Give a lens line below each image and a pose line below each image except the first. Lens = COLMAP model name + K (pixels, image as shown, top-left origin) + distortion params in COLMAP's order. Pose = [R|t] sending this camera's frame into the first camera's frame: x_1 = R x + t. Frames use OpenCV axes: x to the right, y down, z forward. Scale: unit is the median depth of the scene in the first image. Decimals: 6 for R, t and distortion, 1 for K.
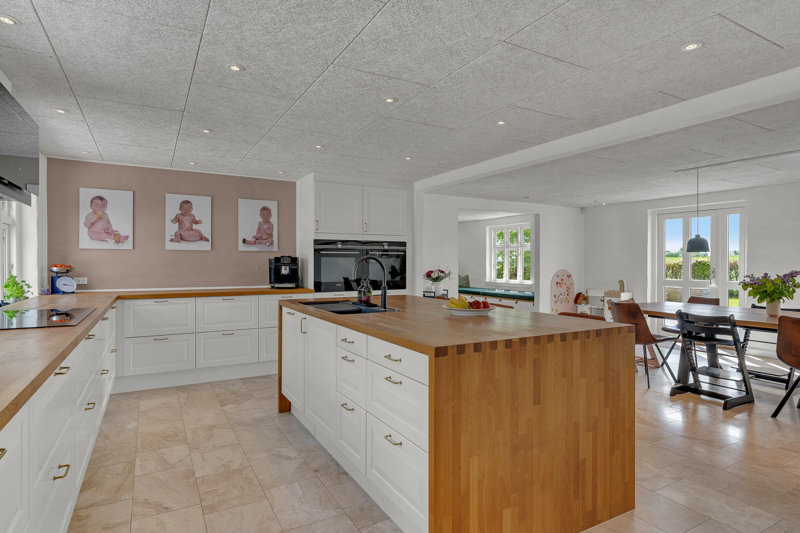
lens RADIAL K [[444.0, 0, 400.1], [0, 444.0, 264.5], [0, 0, 1]] dist [-0.005492, 0.000082]
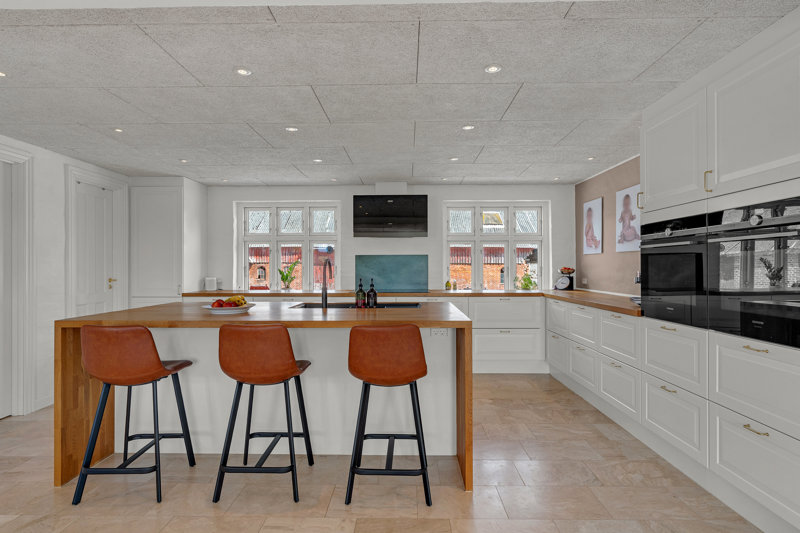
lens RADIAL K [[413.1, 0, 399.1], [0, 413.1, 268.1], [0, 0, 1]] dist [-0.000945, 0.001213]
pose [[-0.504443, 0.000922, -0.863445, 0.436580], [-0.003259, 0.999990, 0.002972, -0.000518], [0.863439, 0.004313, -0.504435, 0.993491]]
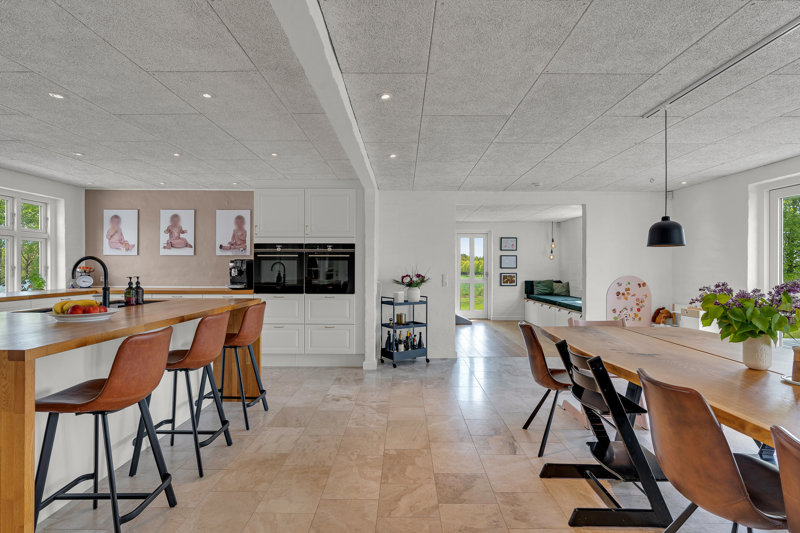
lens RADIAL K [[404.1, 0, 402.7], [0, 404.1, 269.1], [0, 0, 1]] dist [-0.003919, -0.000979]
pose [[0.866815, 0.003363, -0.498619, 0.591933], [-0.004323, 0.999990, -0.000771, 0.003624], [0.498612, 0.002824, 0.866821, 0.342168]]
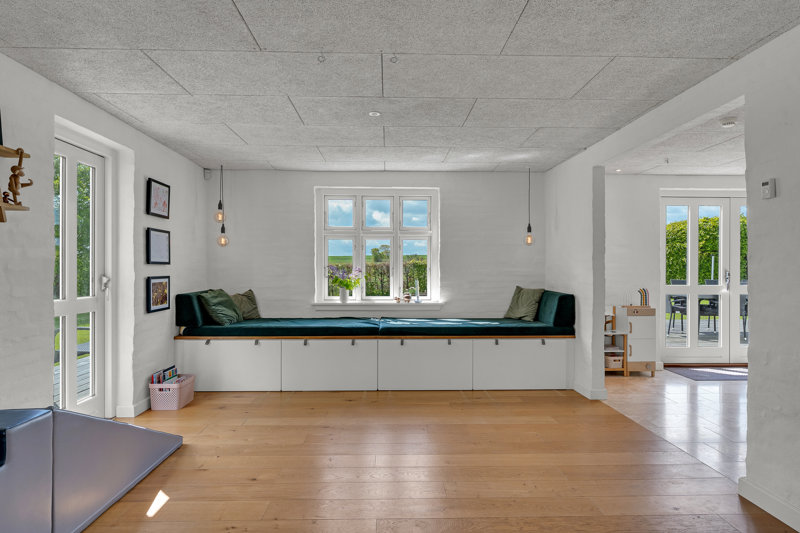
lens RADIAL K [[444.0, 0, 400.0], [0, 444.0, 263.2], [0, 0, 1]] dist [-0.005492, 0.000082]
pose [[0.505743, 0.001795, 0.862682, -0.292558], [-0.000493, 0.999998, -0.001791, -0.003716], [-0.862684, 0.000480, 0.505743, 1.370144]]
